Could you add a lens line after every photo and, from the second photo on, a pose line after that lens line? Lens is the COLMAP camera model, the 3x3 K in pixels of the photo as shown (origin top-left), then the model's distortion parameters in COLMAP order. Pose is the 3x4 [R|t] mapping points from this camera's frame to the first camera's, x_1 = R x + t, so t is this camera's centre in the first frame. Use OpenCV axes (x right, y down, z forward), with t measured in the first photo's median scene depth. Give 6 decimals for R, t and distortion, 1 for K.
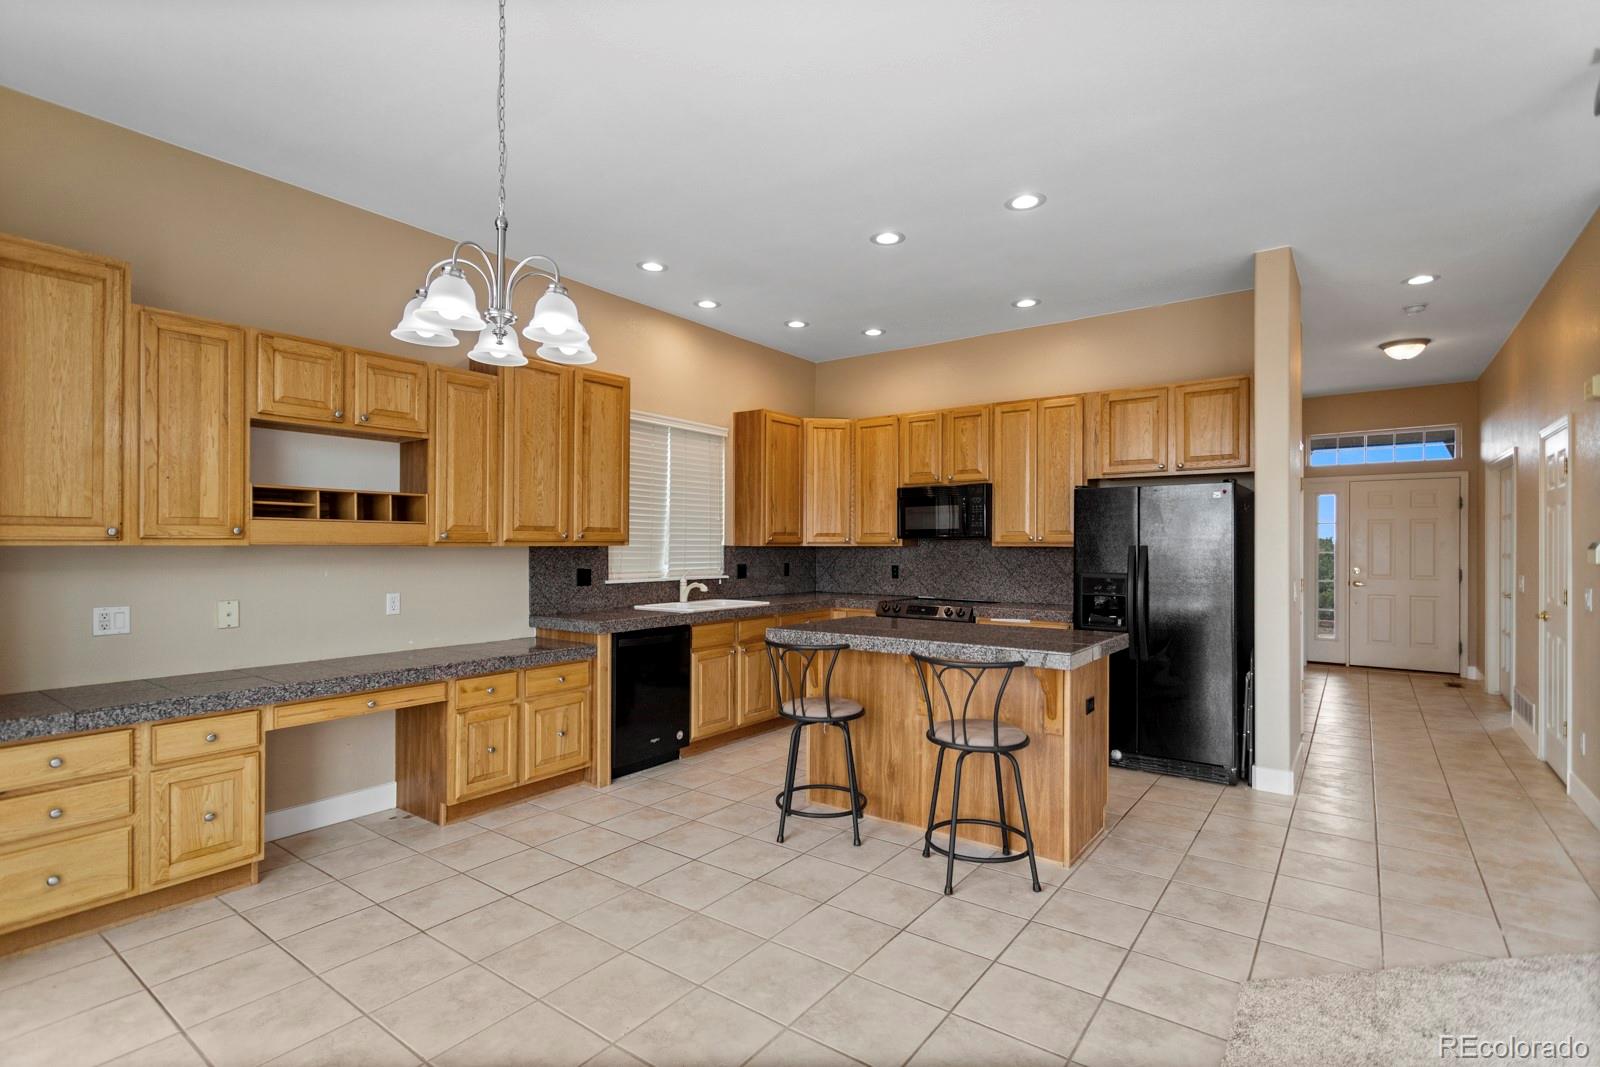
lens RADIAL K [[763.0, 0, 796.2], [0, 763.0, 544.4], [0, 0, 1]] dist [0.002305, 0.001227]
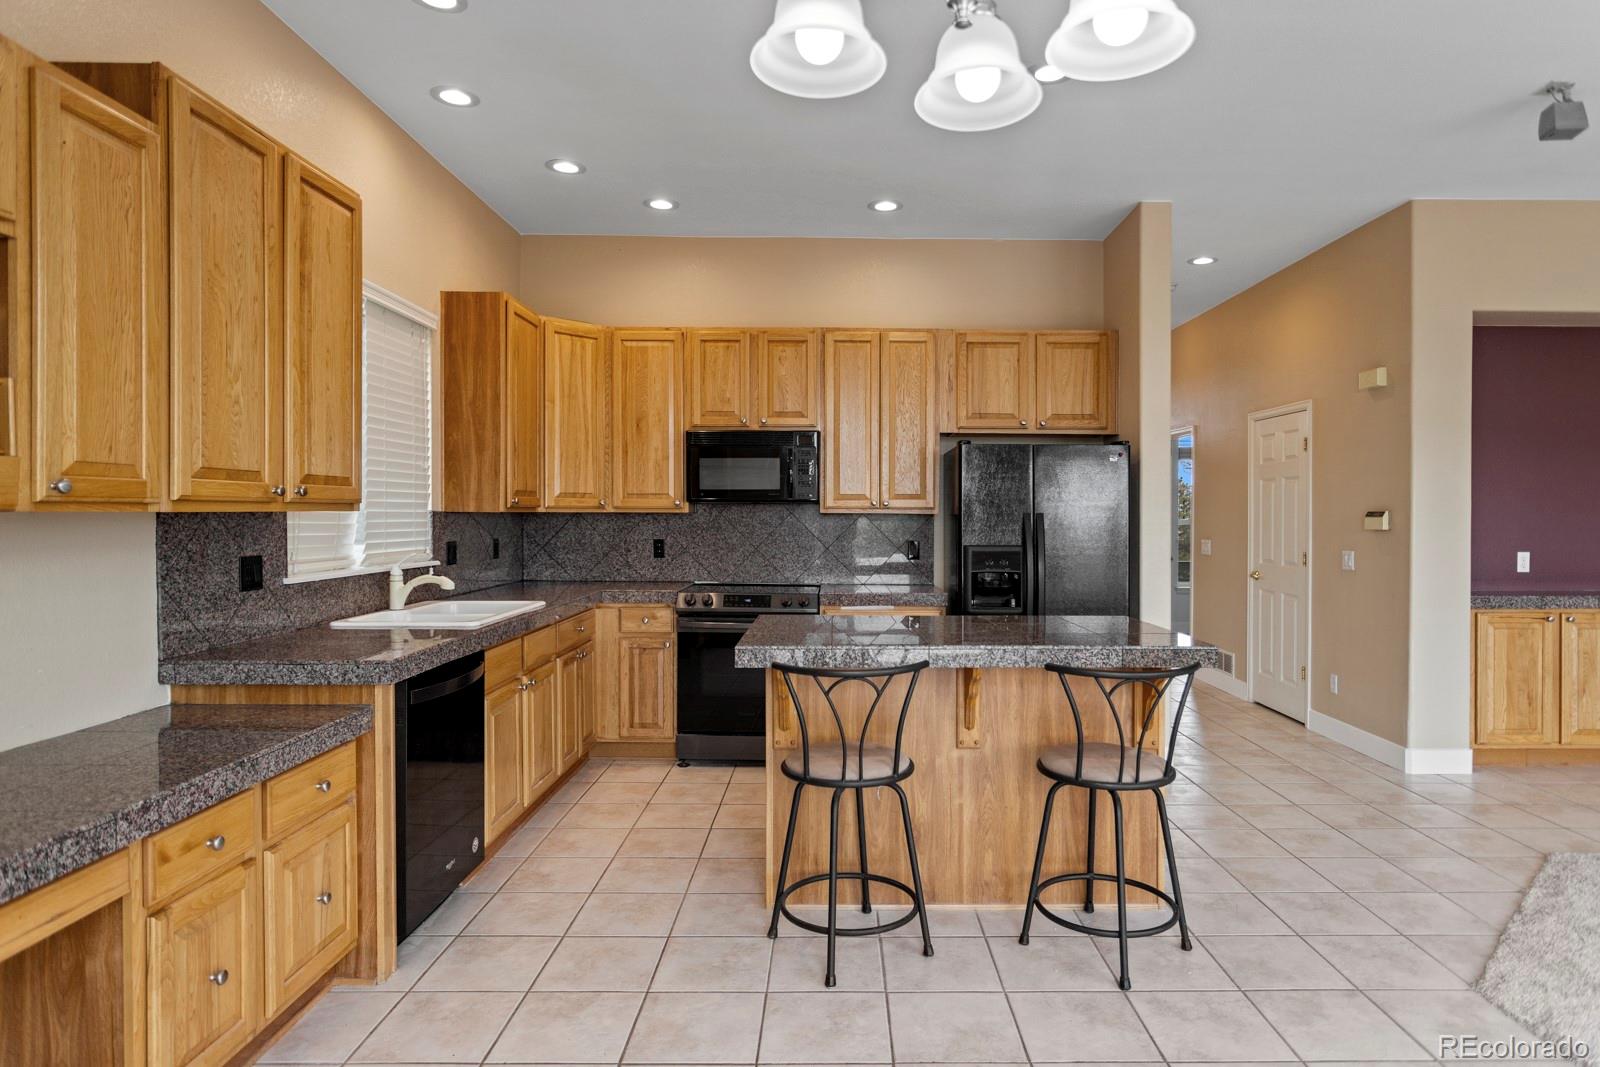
lens RADIAL K [[912.0, 0, 842.8], [0, 912.0, 528.0], [0, 0, 1]] dist [-0.019790, 0.010667]
pose [[0.799590, -0.008306, 0.600488, -0.360788], [-0.003646, 0.999819, 0.018685, 0.000193], [-0.600535, -0.017130, 0.799415, 0.318385]]
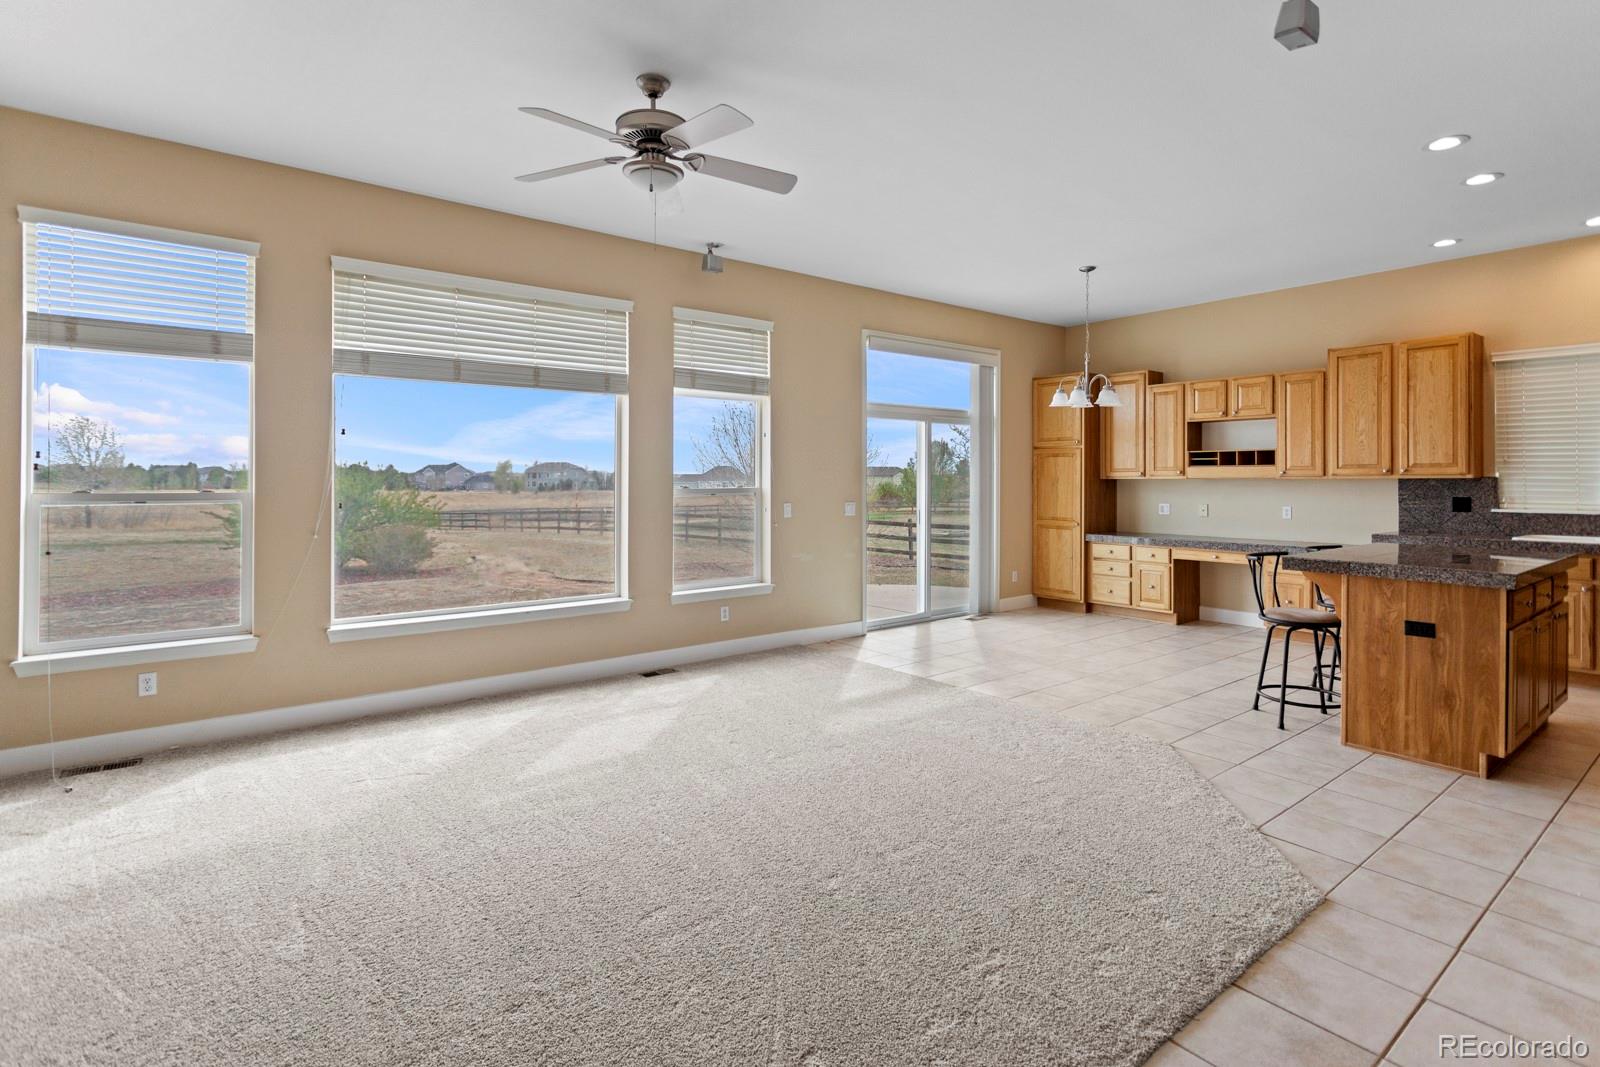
lens RADIAL K [[763.0, 0, 806.5], [0, 763.0, 487.9], [0, 0, 1]] dist [0.002305, 0.001227]
pose [[-0.266578, 0.007647, -0.963783, 1.262159], [0.002166, 0.999971, 0.007335, 0.006809], [0.963811, -0.000133, -0.266586, 0.373543]]
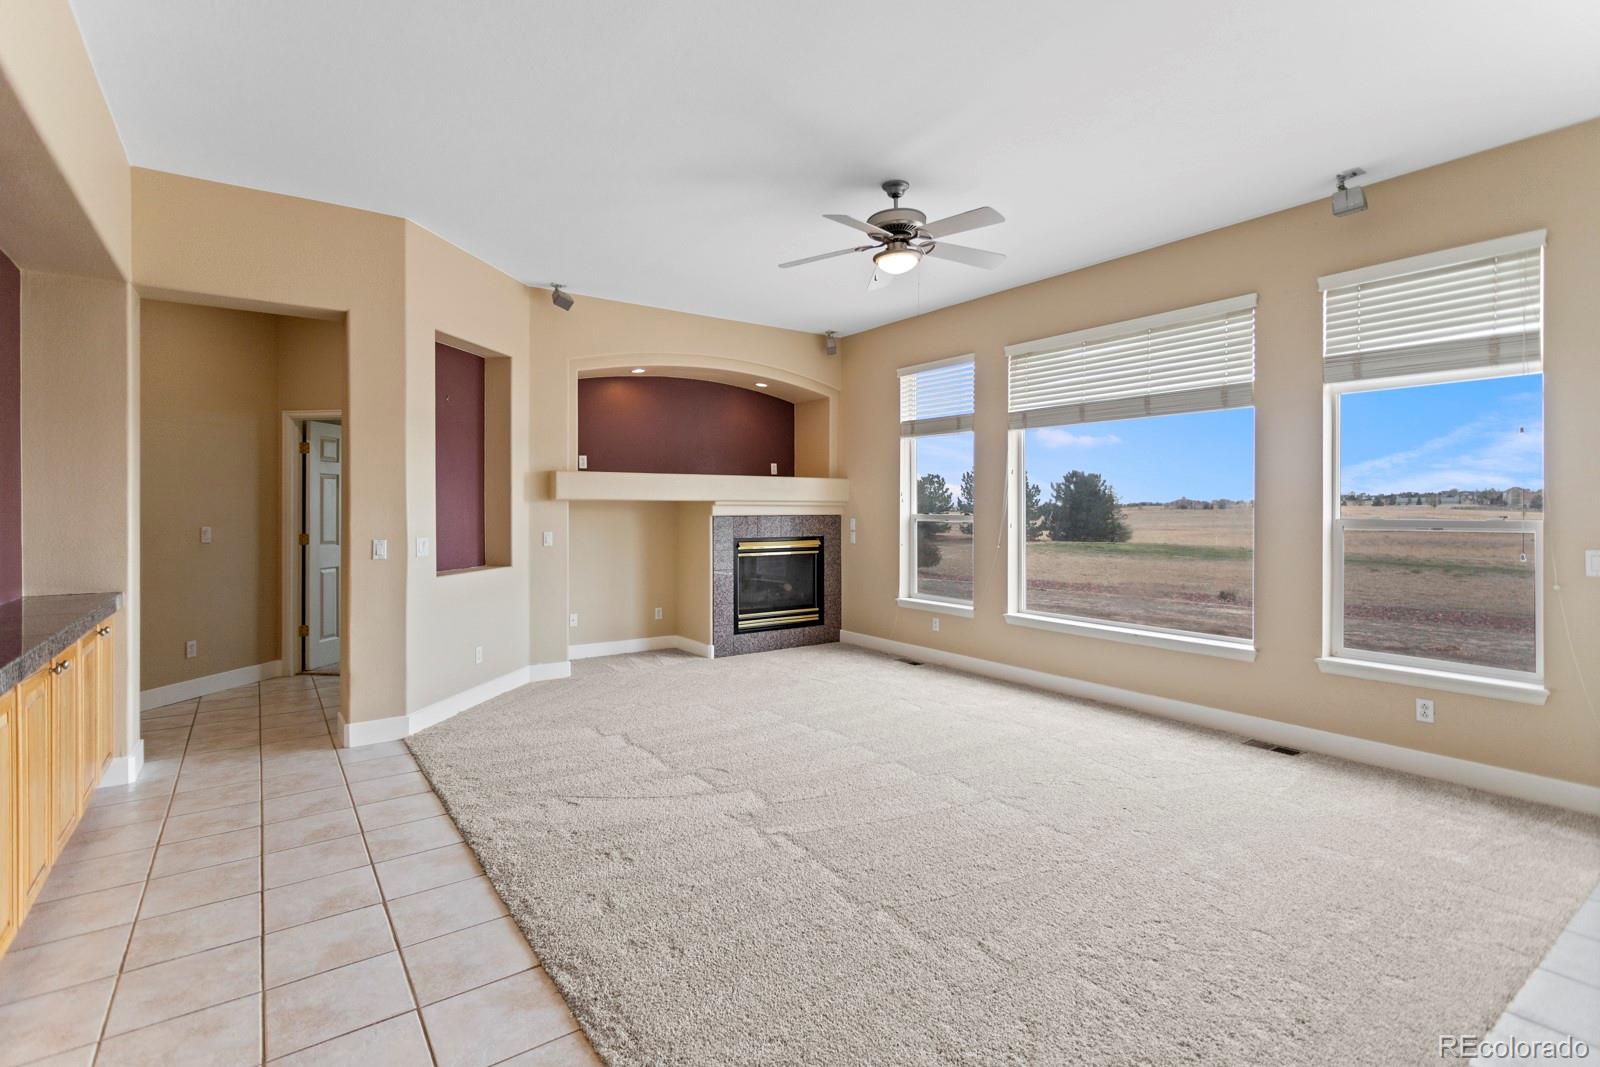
lens RADIAL K [[763.0, 0, 796.0], [0, 763.0, 507.7], [0, 0, 1]] dist [0.002305, 0.001227]
pose [[-0.950124, -0.001522, 0.311867, 0.438726], [-0.002097, 0.999997, -0.001507, 0.005974], [-0.311864, -0.002086, -0.950124, 0.924548]]
